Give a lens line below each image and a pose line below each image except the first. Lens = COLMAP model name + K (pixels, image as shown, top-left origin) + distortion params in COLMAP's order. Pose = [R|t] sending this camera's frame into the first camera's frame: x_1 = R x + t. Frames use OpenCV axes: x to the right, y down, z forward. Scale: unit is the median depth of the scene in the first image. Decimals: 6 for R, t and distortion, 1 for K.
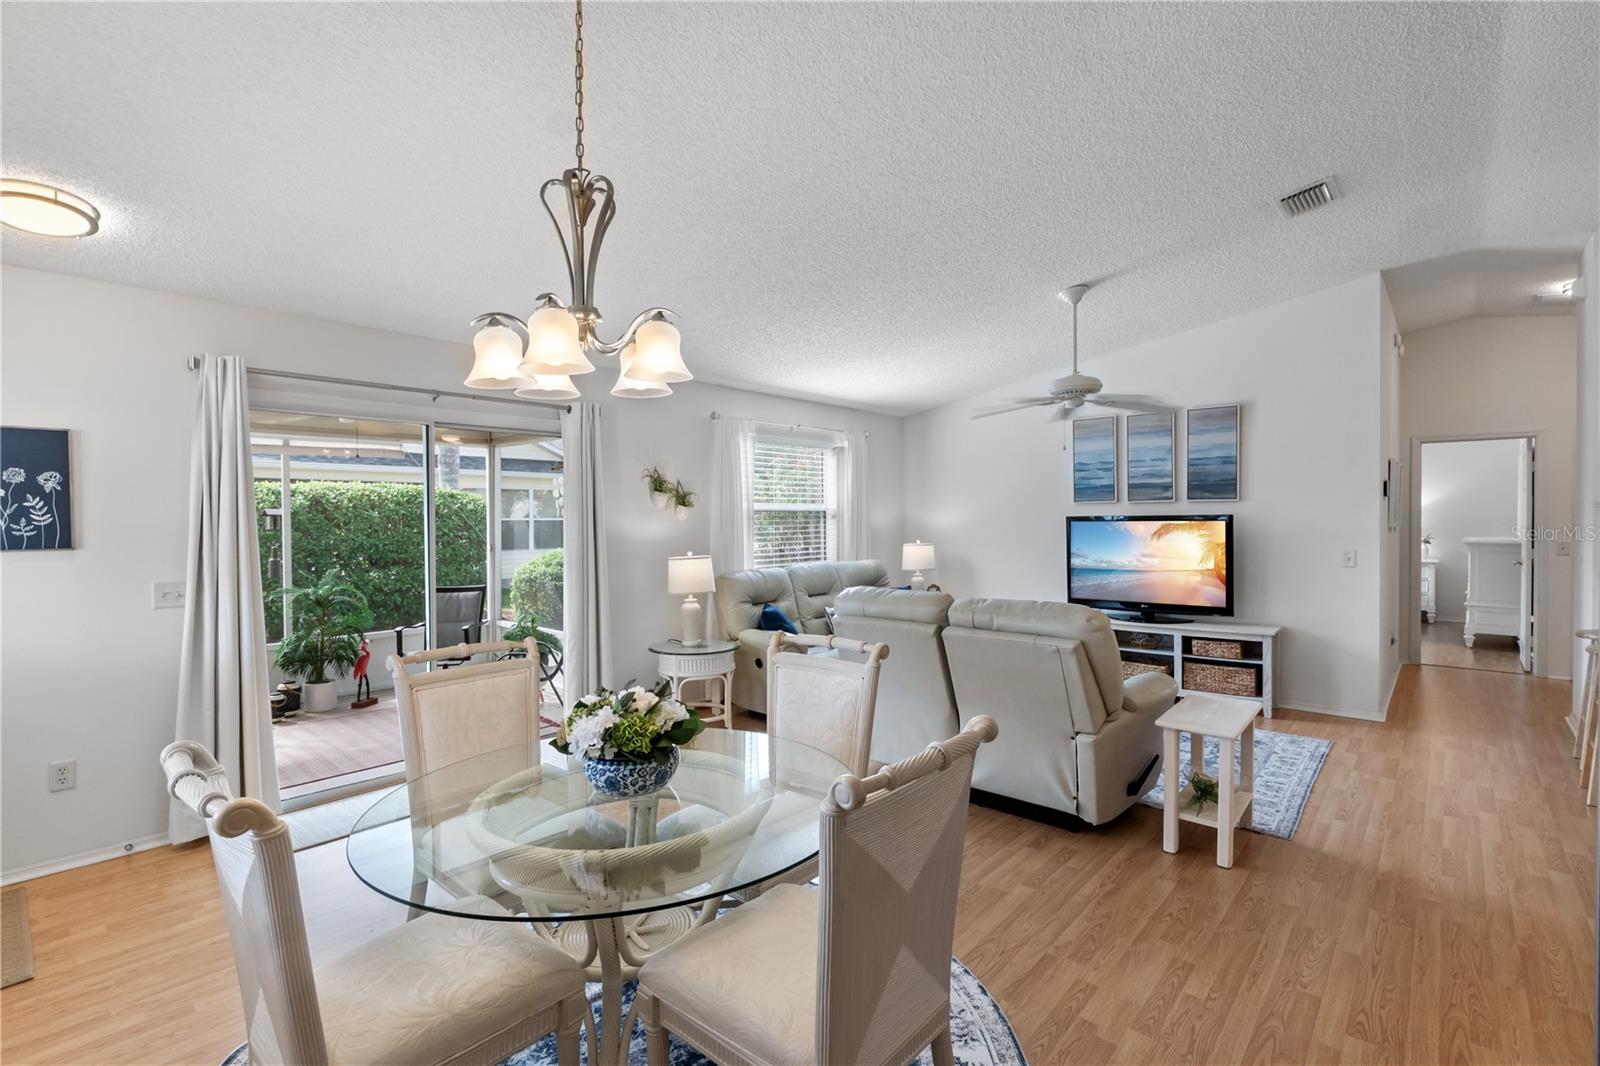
lens RADIAL K [[742.6, 0, 806.2], [0, 742.6, 523.6], [0, 0, 1]] dist [-0.013613, 0.003242]
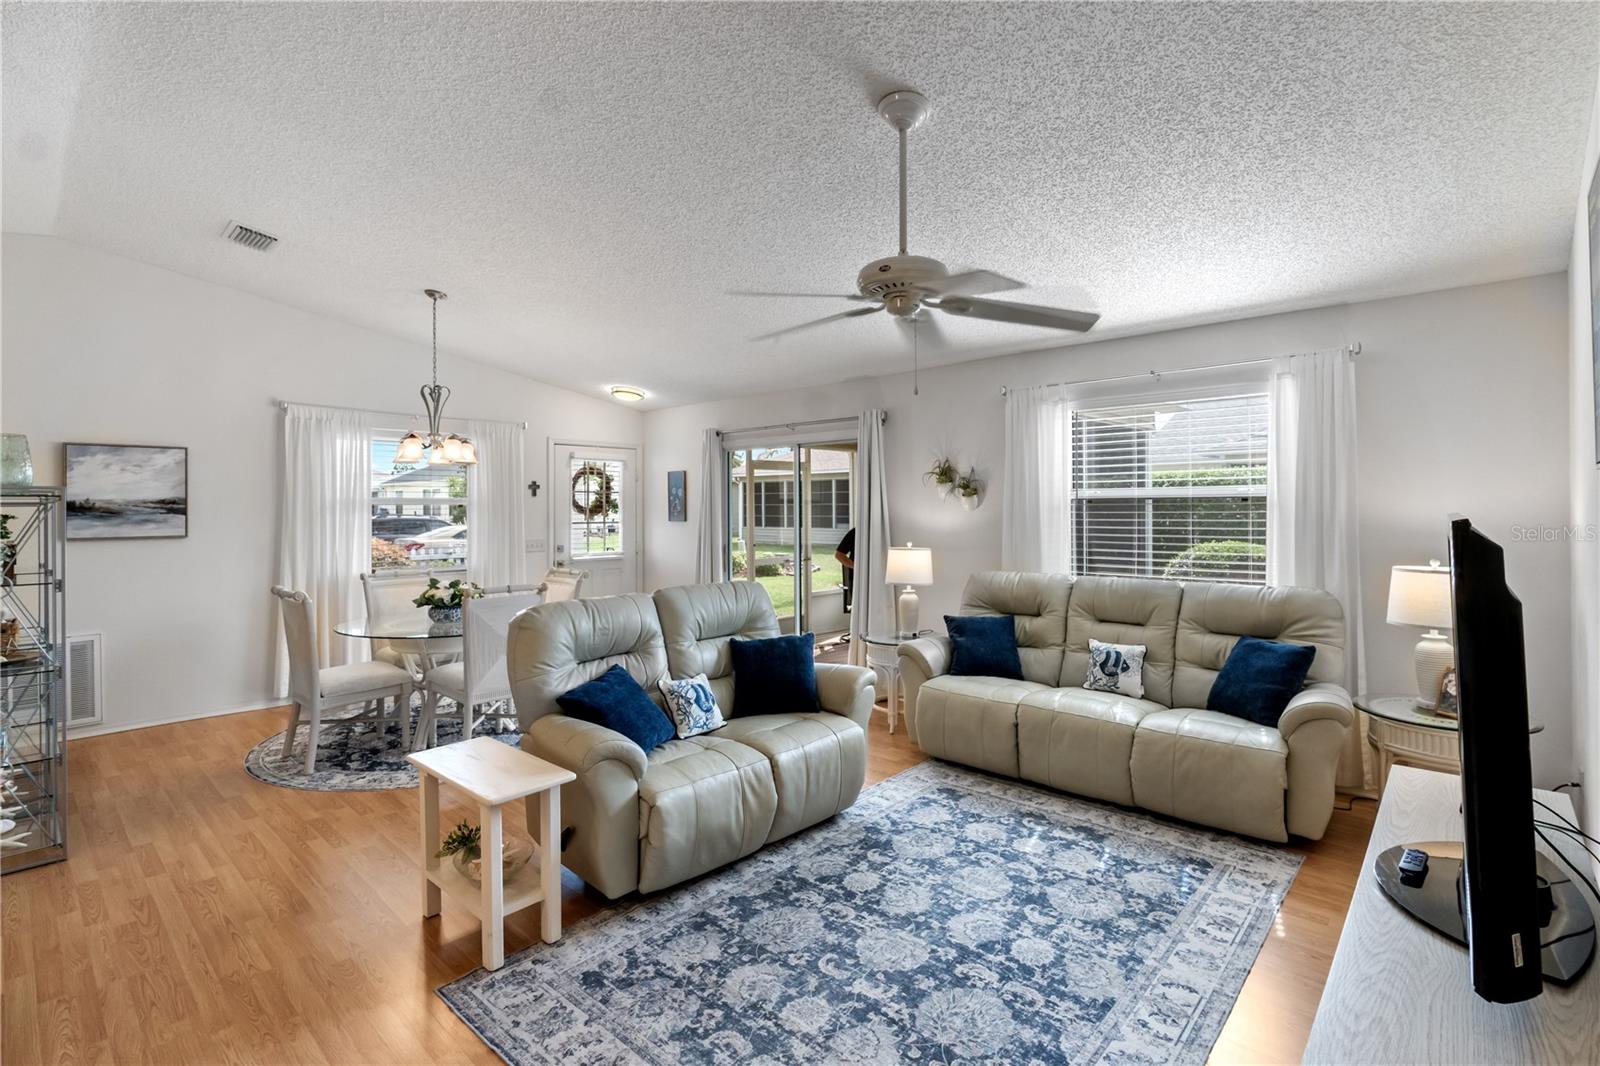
lens RADIAL K [[742.6, 0, 795.8], [0, 742.6, 509.9], [0, 0, 1]] dist [-0.013613, 0.003242]
pose [[-0.024901, 0.014749, -0.999581, 0.739429], [0.000099, 0.999891, 0.014751, -0.018428], [0.999690, 0.000268, -0.024899, 0.756982]]
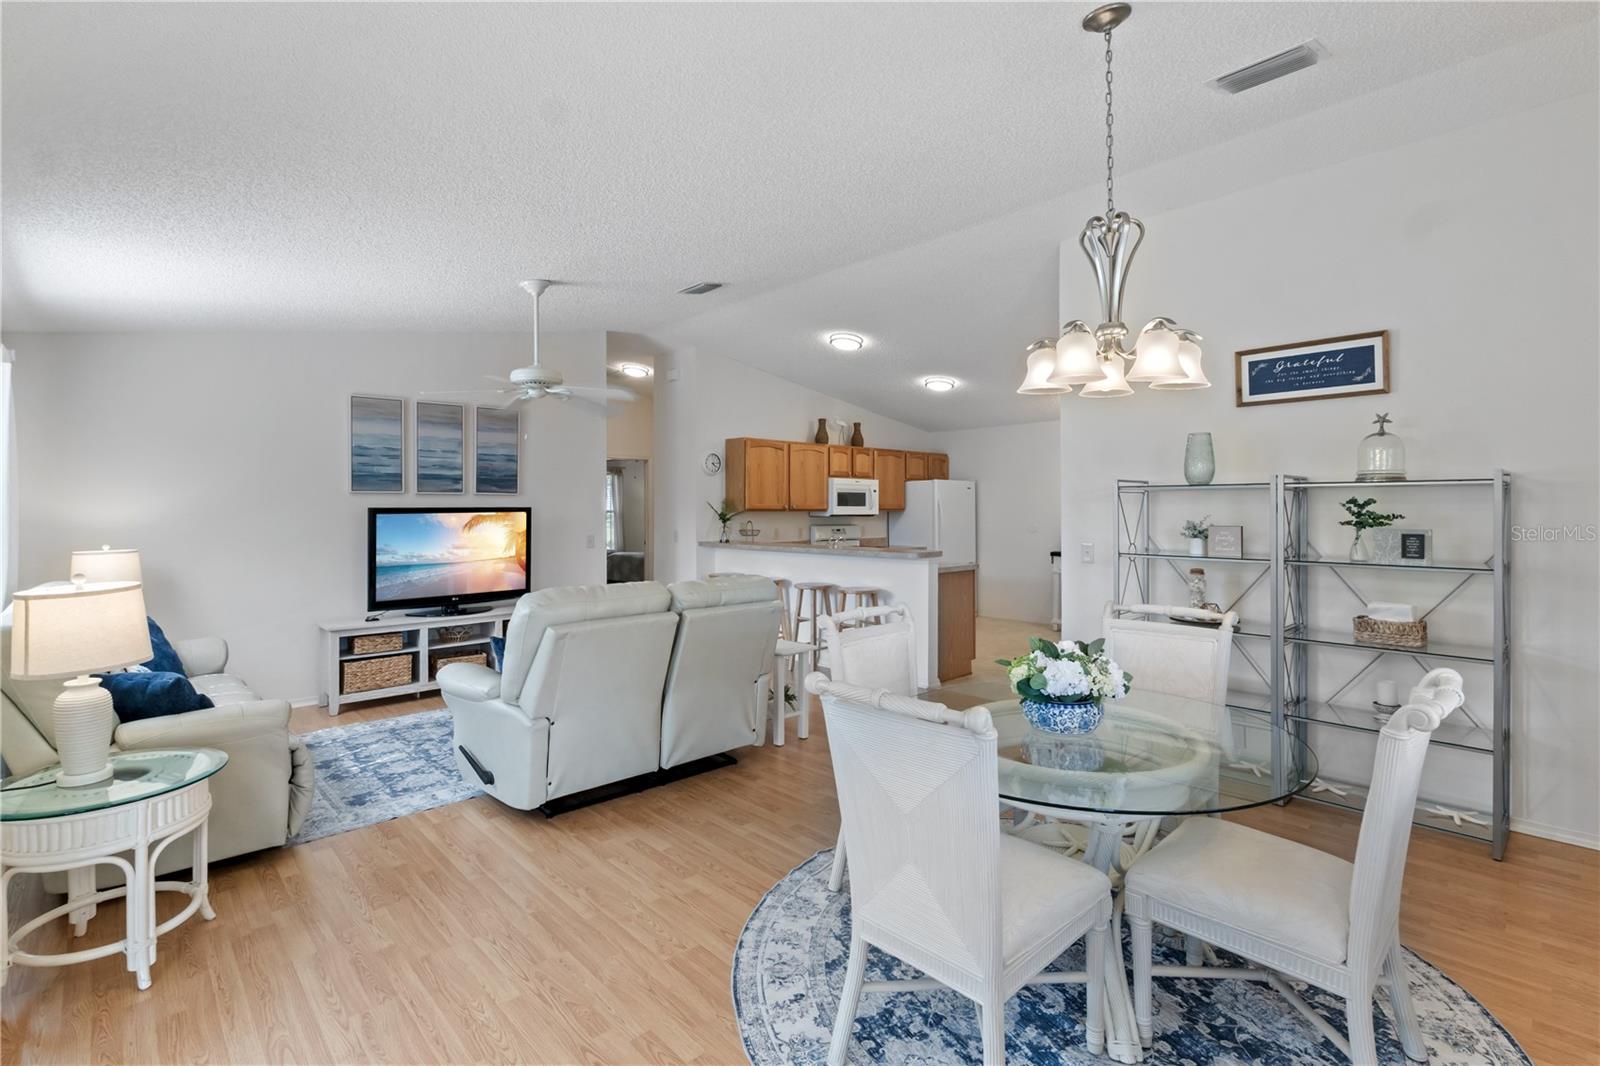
lens RADIAL K [[742.6, 0, 804.0], [0, 742.6, 507.2], [0, 0, 1]] dist [-0.013613, 0.003242]
pose [[0.088340, 0.010111, 0.996039, -0.491617], [0.010519, 0.999883, -0.011083, 0.004968], [-0.996035, 0.011456, 0.088224, 0.448973]]
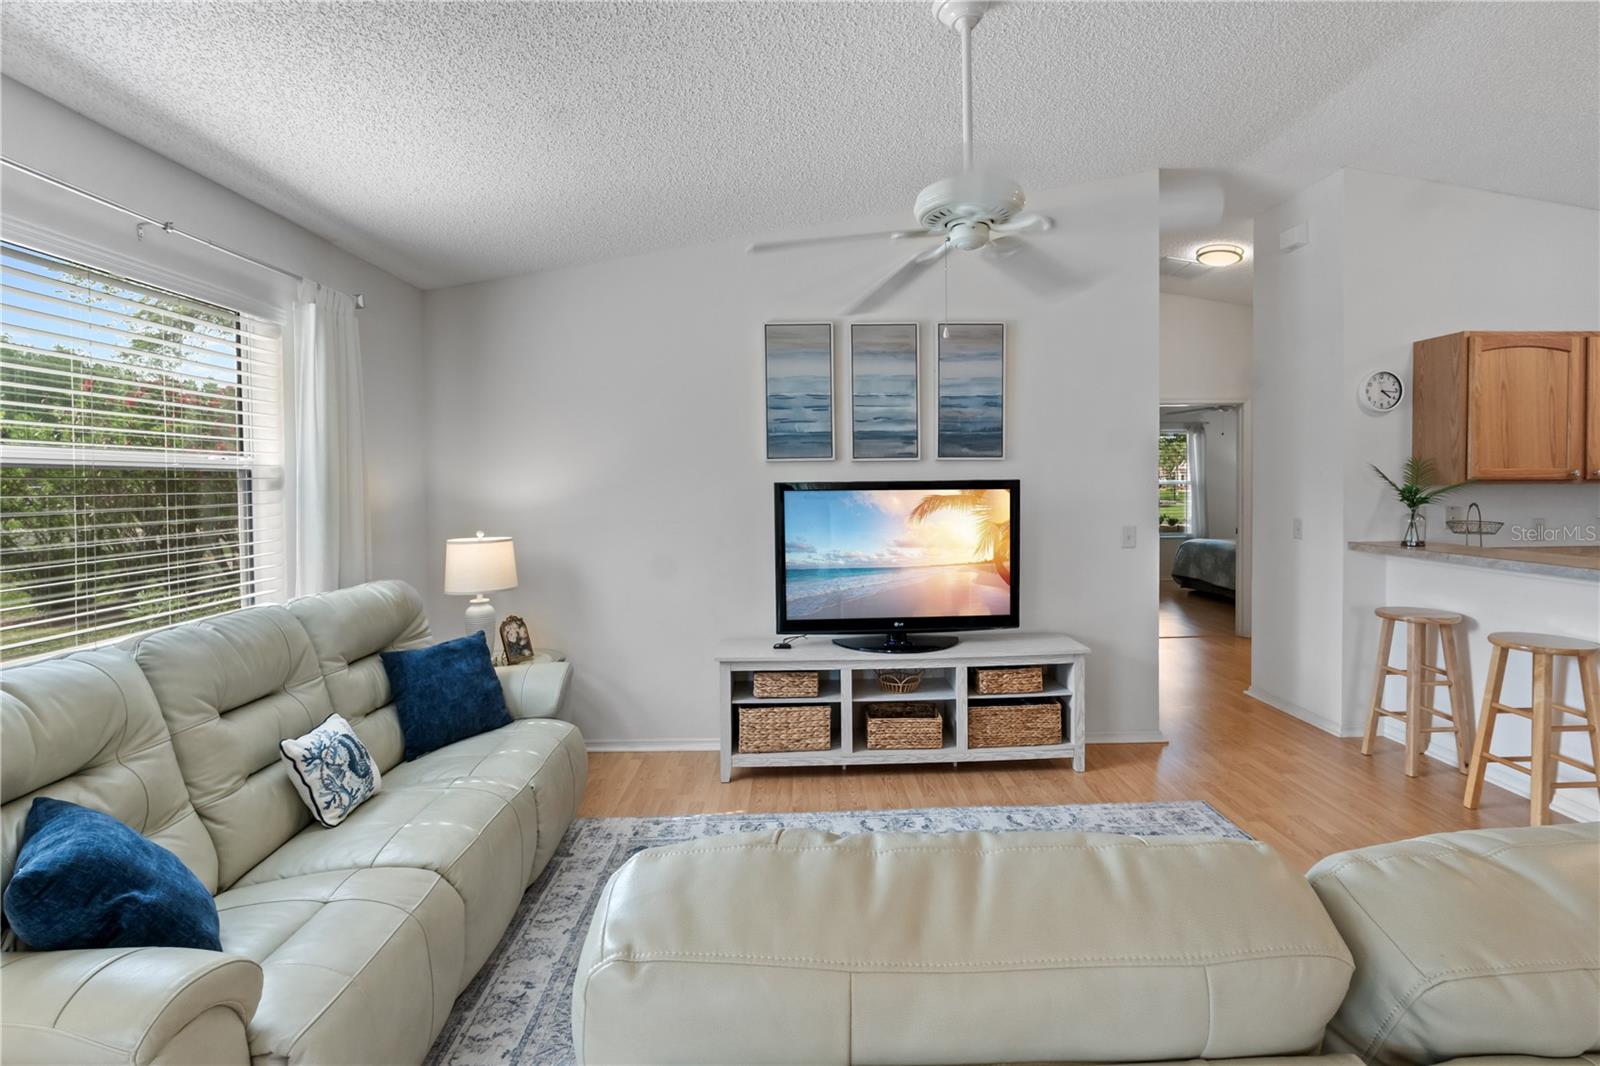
lens RADIAL K [[742.6, 0, 814.8], [0, 742.6, 499.7], [0, 0, 1]] dist [-0.013613, 0.003242]
pose [[0.733430, -0.015074, 0.679598, -0.025757], [0.009761, 0.999885, 0.011644, -0.002899], [-0.679695, -0.001907, 0.733493, 0.586076]]
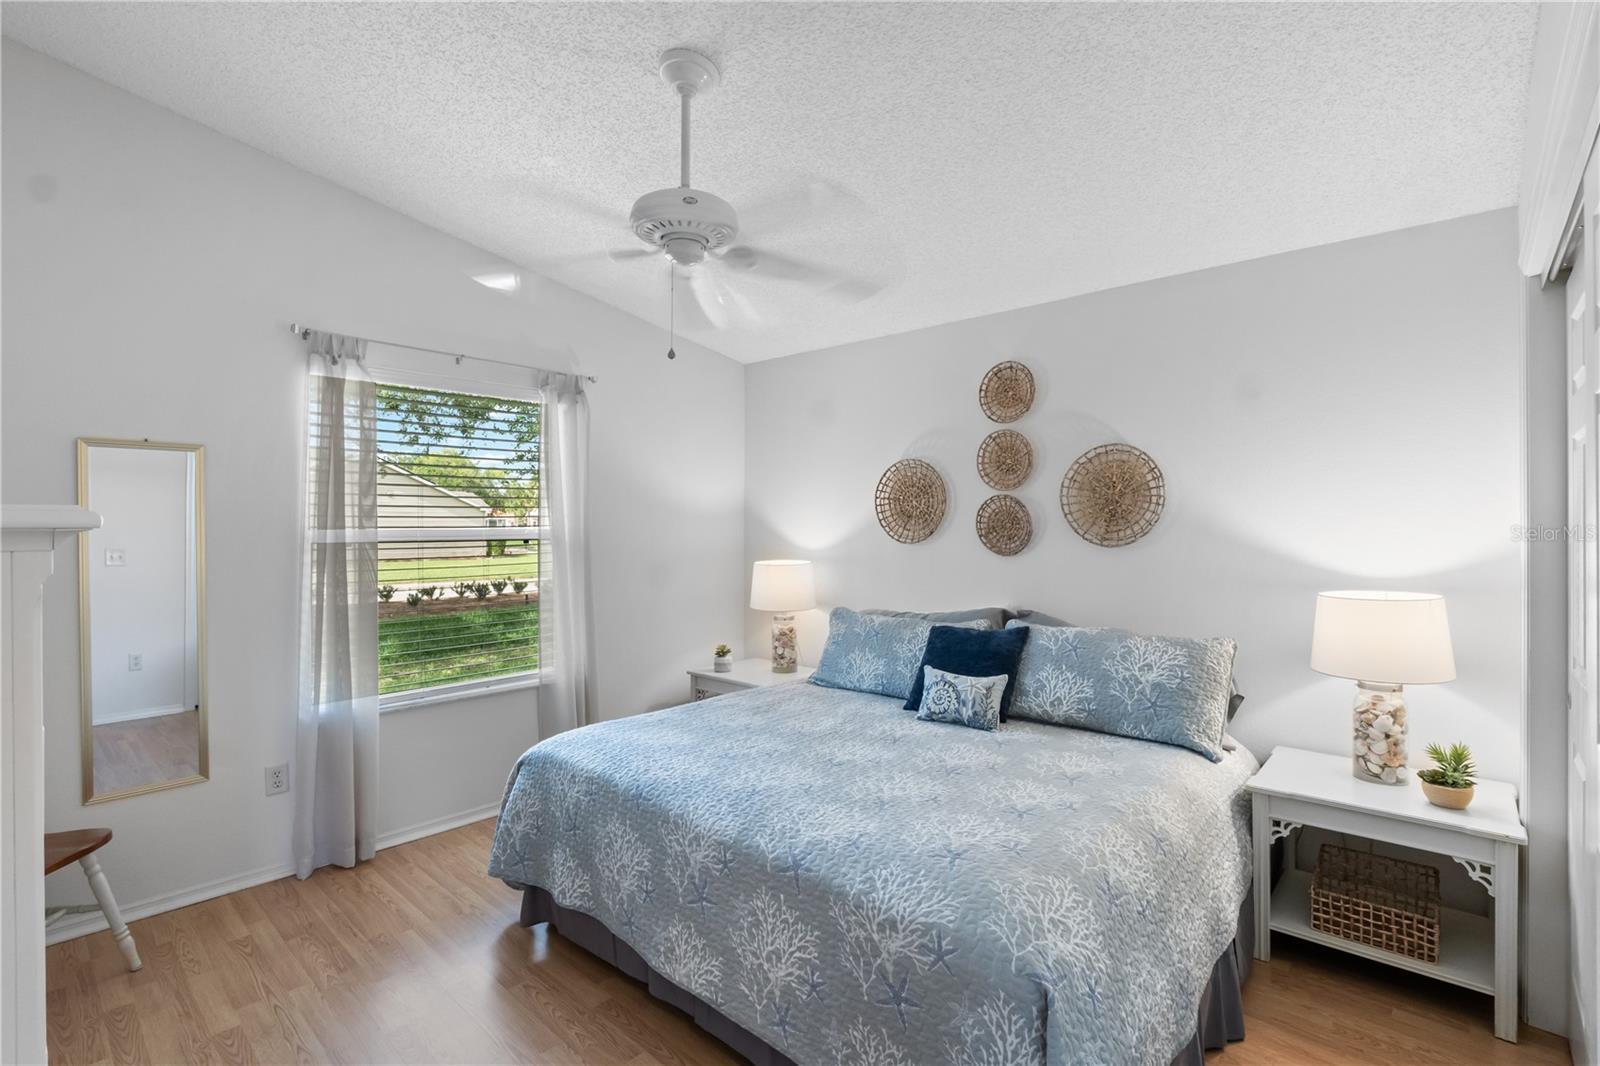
lens RADIAL K [[742.6, 0, 791.6], [0, 742.6, 529.3], [0, 0, 1]] dist [-0.013613, 0.003242]
pose [[0.026327, 0.009433, 0.999609, 1.203226], [0.005474, 0.999939, -0.009580, -0.012376], [-0.999638, 0.005724, 0.026274, 1.048319]]
